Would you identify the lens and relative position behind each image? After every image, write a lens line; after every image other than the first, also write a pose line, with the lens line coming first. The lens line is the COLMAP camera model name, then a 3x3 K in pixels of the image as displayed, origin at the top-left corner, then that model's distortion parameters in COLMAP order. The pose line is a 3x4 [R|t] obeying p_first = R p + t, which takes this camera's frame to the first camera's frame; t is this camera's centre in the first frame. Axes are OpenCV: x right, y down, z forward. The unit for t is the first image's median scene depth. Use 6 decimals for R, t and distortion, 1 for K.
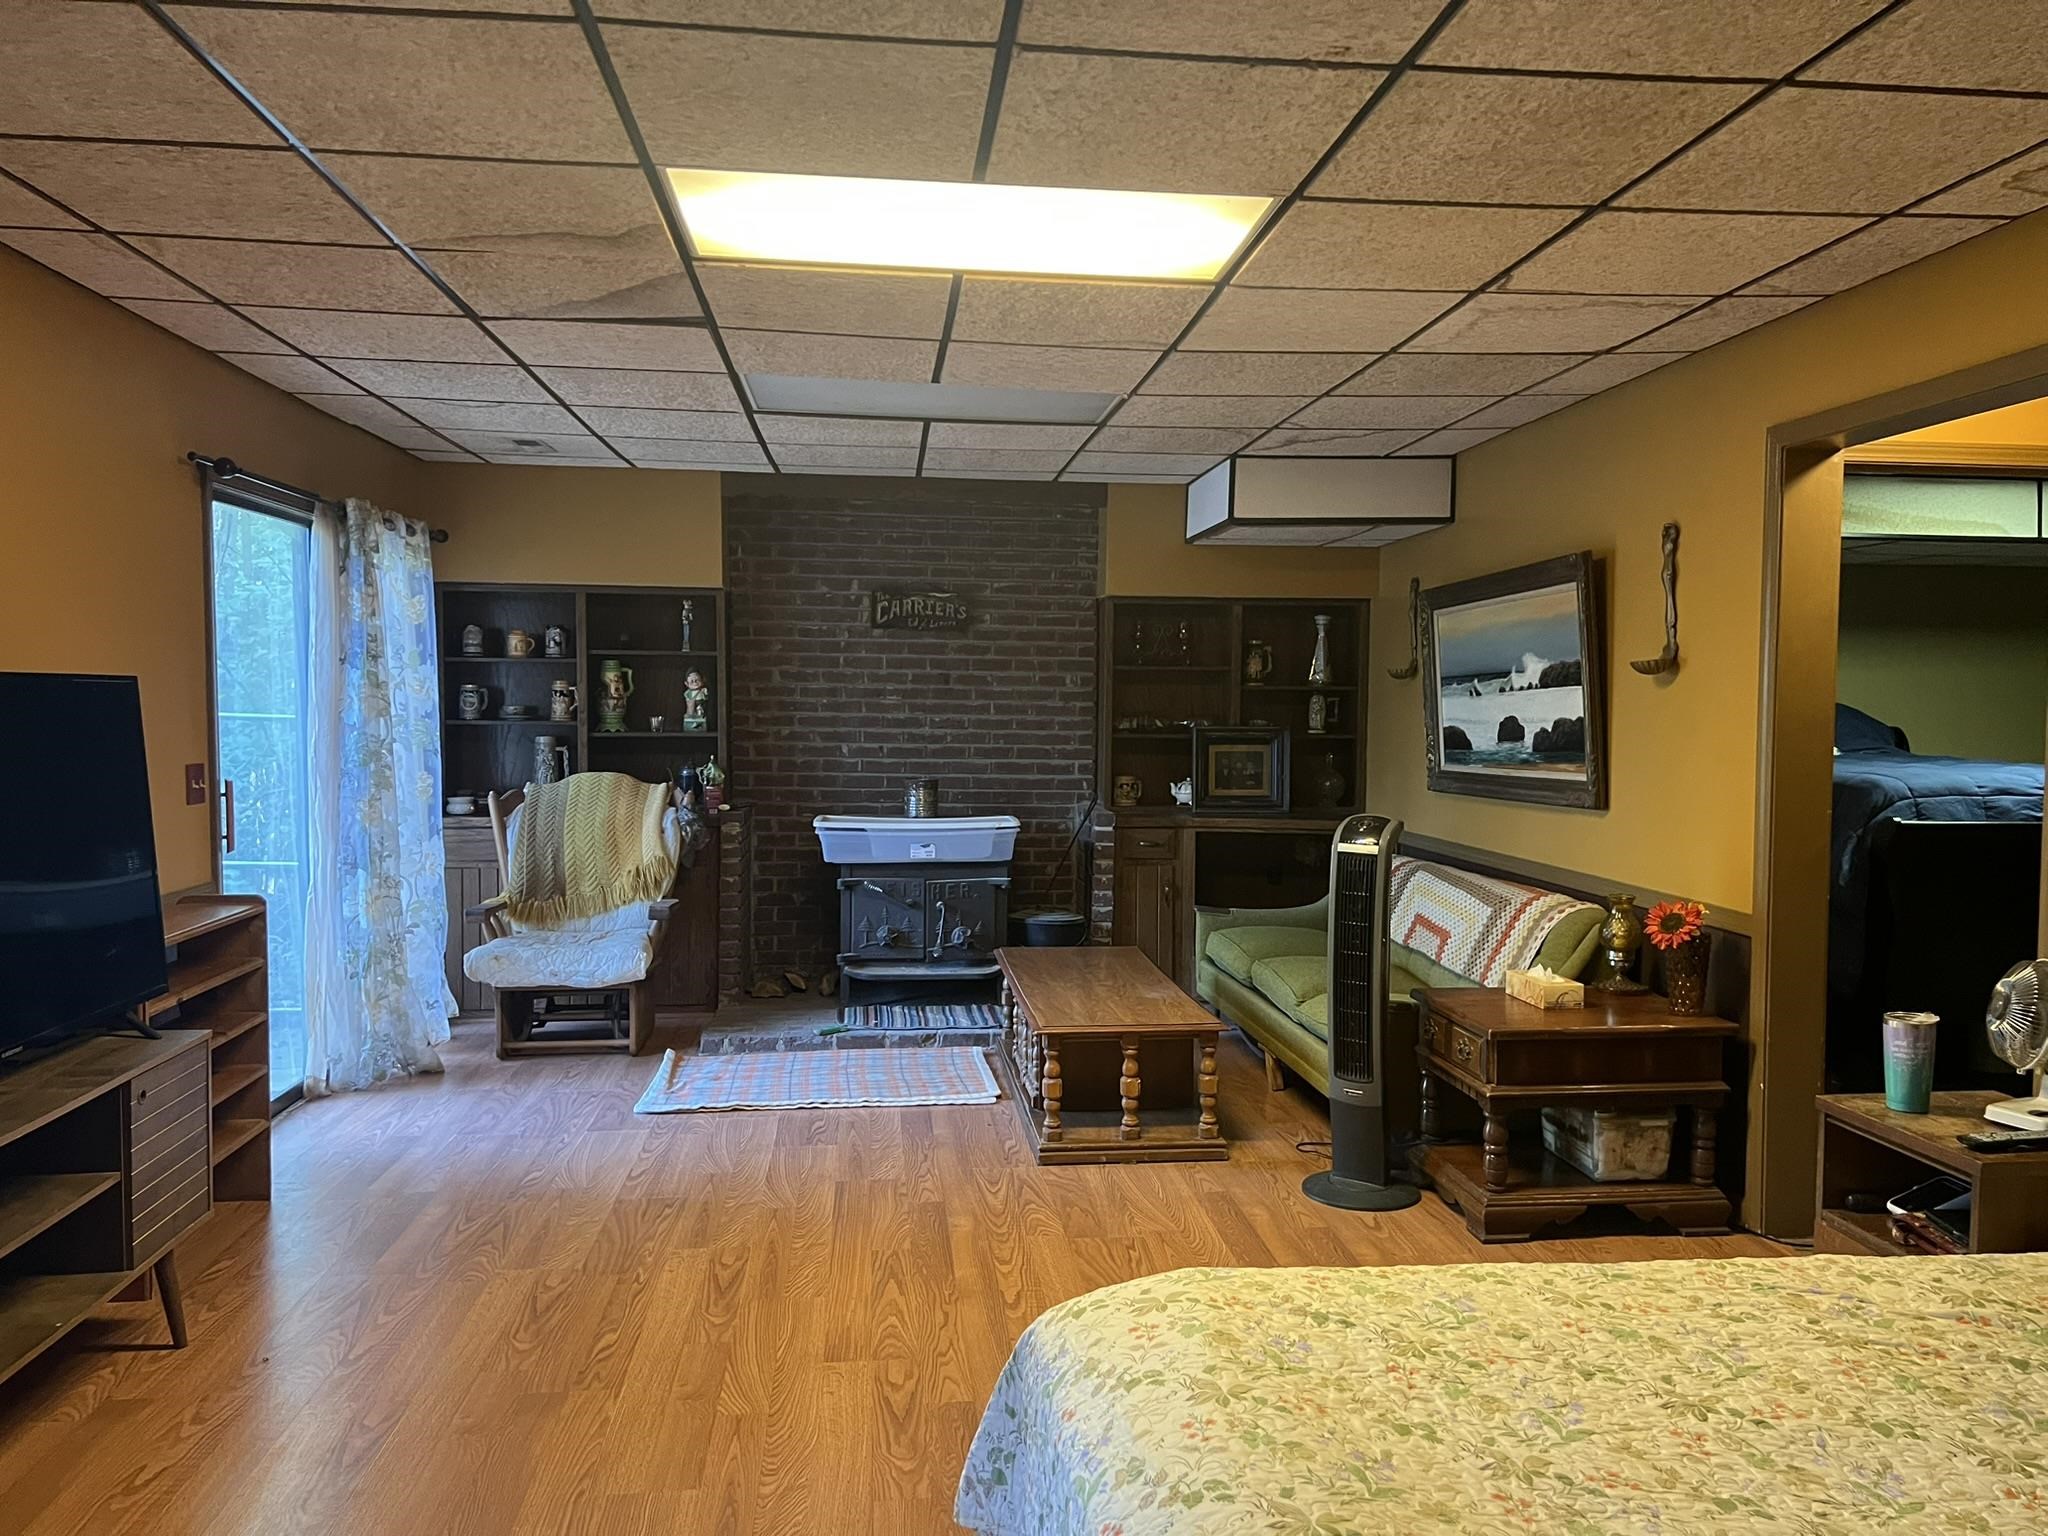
lens RADIAL K [[1551.7, 0, 1035.0], [0, 1551.7, 775.7], [0, 0, 1]] dist [0.057479, -0.066643]
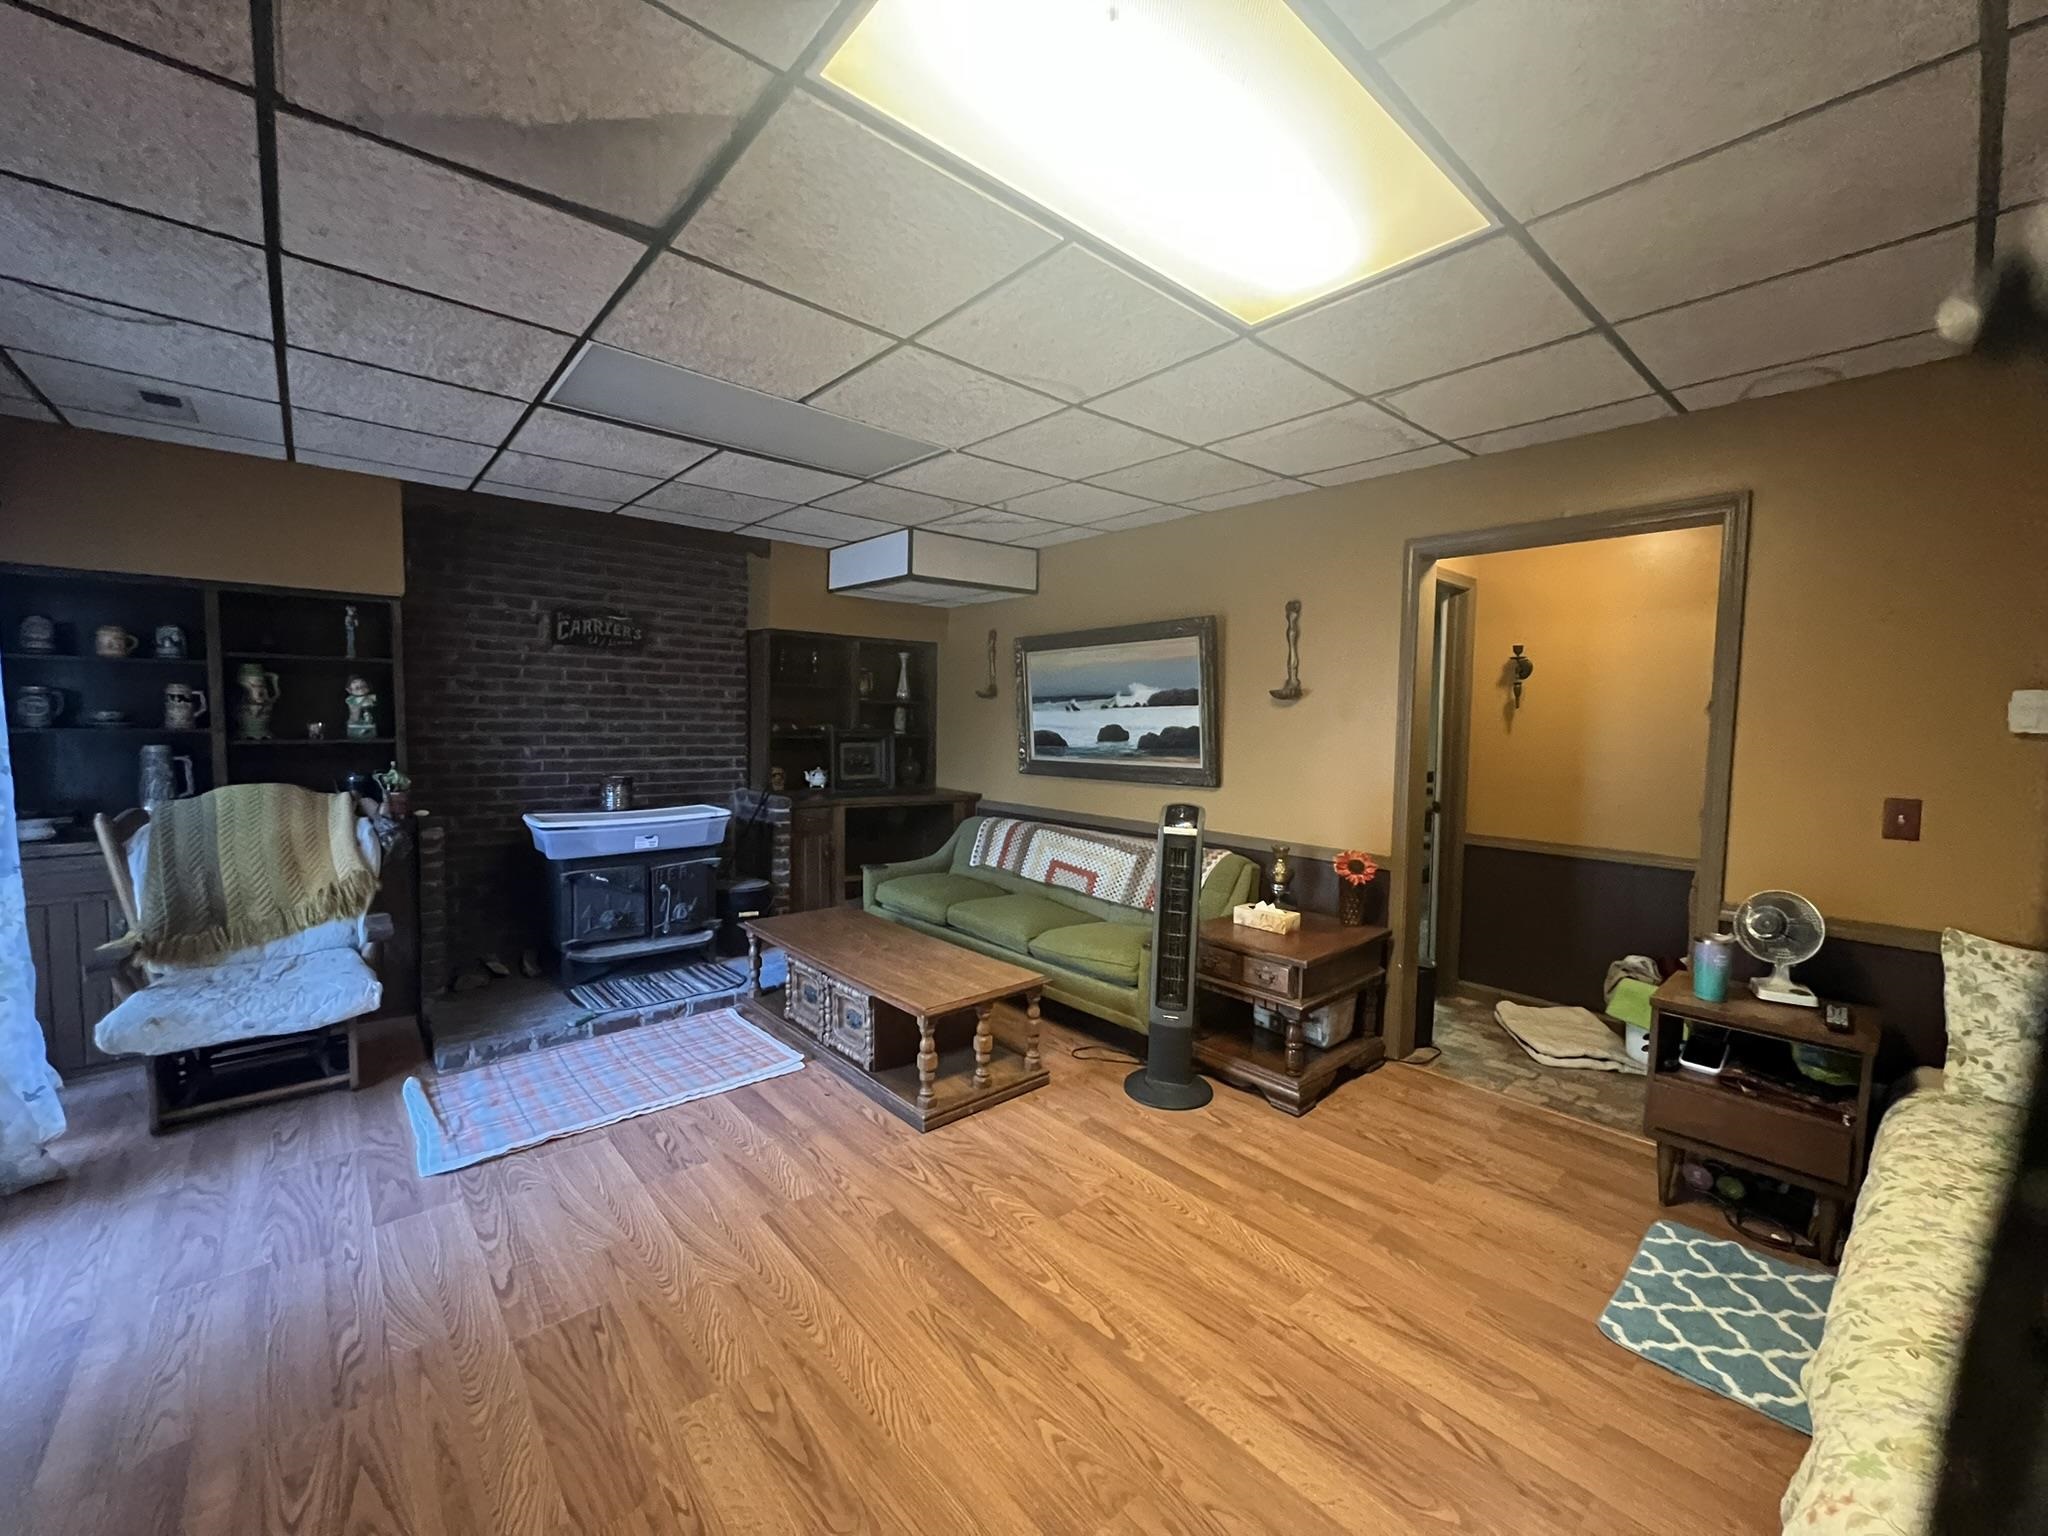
lens RADIAL K [[827.1, 0, 1023.1], [0, 827.1, 765.2], [0, 0, 1]] dist [-0.006820, 0.002128]
pose [[0.816777, -0.030015, 0.576172, -0.245583], [0.017932, 0.999484, 0.026646, -0.023736], [-0.576674, -0.011432, 0.816894, 0.436837]]
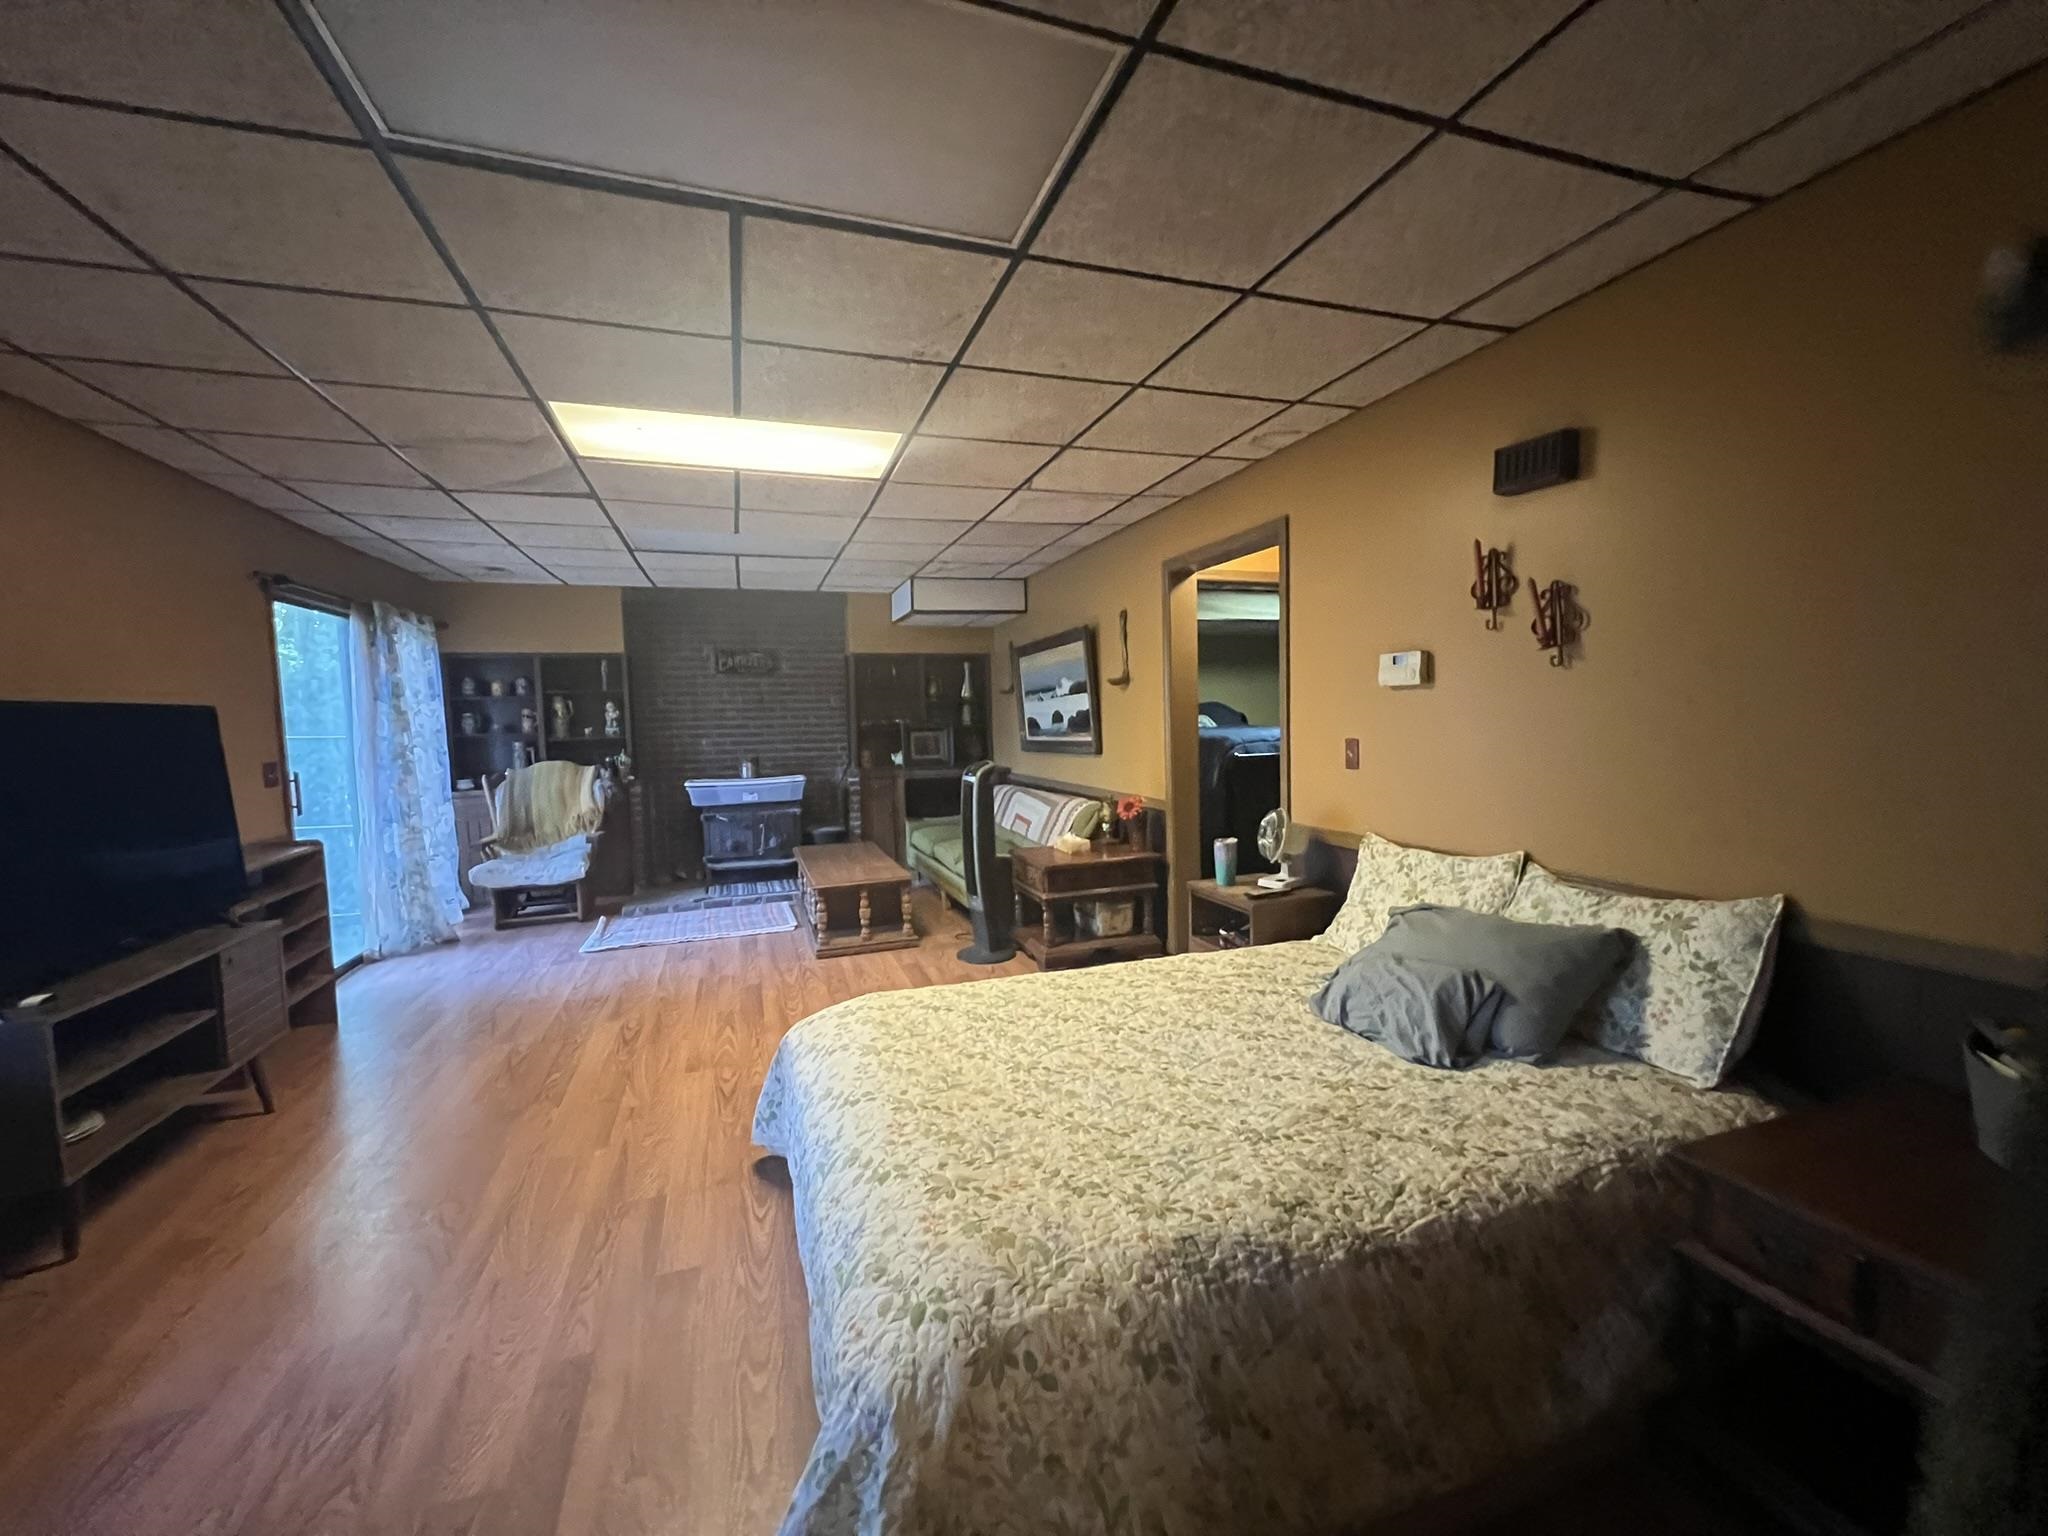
lens RADIAL K [[827.1, 0, 1028.2], [0, 827.1, 766.9], [0, 0, 1]] dist [-0.006820, 0.002128]
pose [[0.973109, -0.046583, 0.225584, 0.033401], [0.043788, 0.998890, 0.017381, 0.014742], [-0.226143, -0.007036, 0.974069, -0.009887]]
